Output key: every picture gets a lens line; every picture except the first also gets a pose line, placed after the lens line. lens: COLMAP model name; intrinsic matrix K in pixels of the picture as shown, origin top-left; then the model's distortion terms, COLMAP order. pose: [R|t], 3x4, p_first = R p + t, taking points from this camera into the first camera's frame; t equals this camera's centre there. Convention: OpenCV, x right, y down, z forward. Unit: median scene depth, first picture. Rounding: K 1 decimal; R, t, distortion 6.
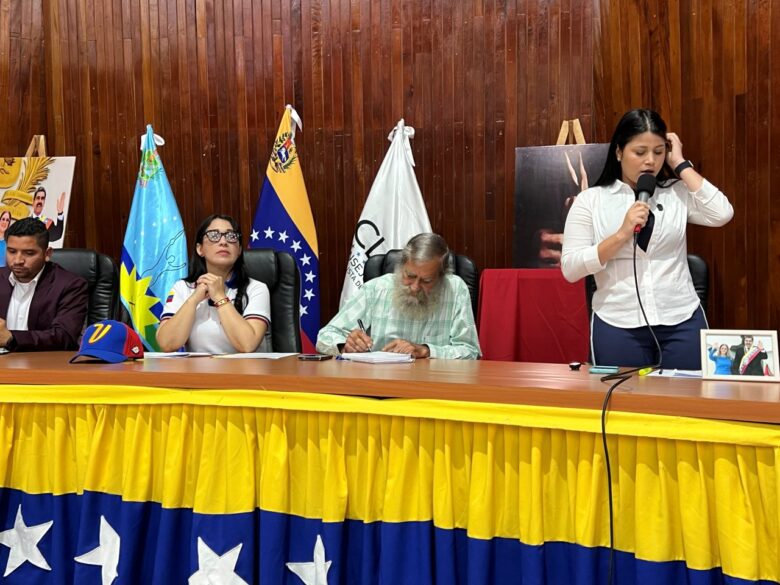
lens RADIAL K [[836.6, 0, 394.2], [0, 836.6, 289.1], [0, 0, 1]] dist [0.127940, -0.284918]
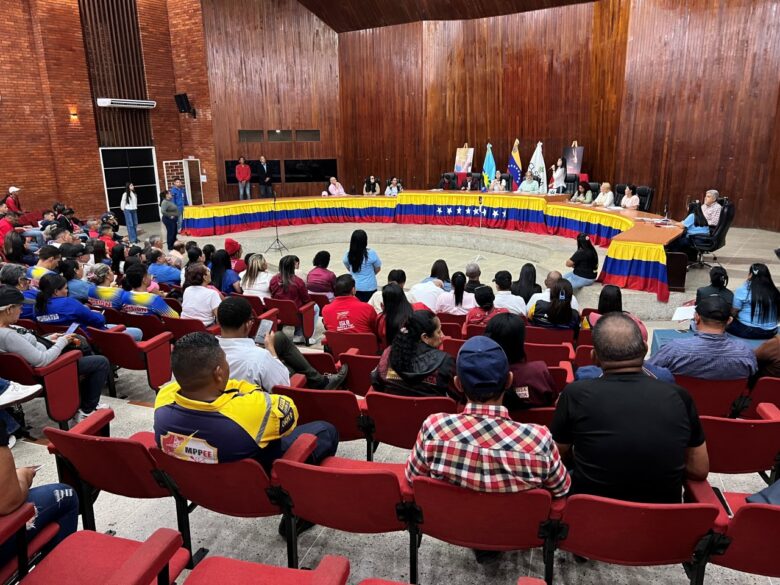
lens RADIAL K [[592.8, 0, 390.0], [0, 592.8, 292.5], [0, 0, 1]] dist [0.061035, -0.069122]
pose [[0.907982, 0.082244, -0.410858, 0.715072], [0.025196, 0.968056, 0.249464, -0.240166], [0.418250, -0.236861, 0.876906, -2.600215]]
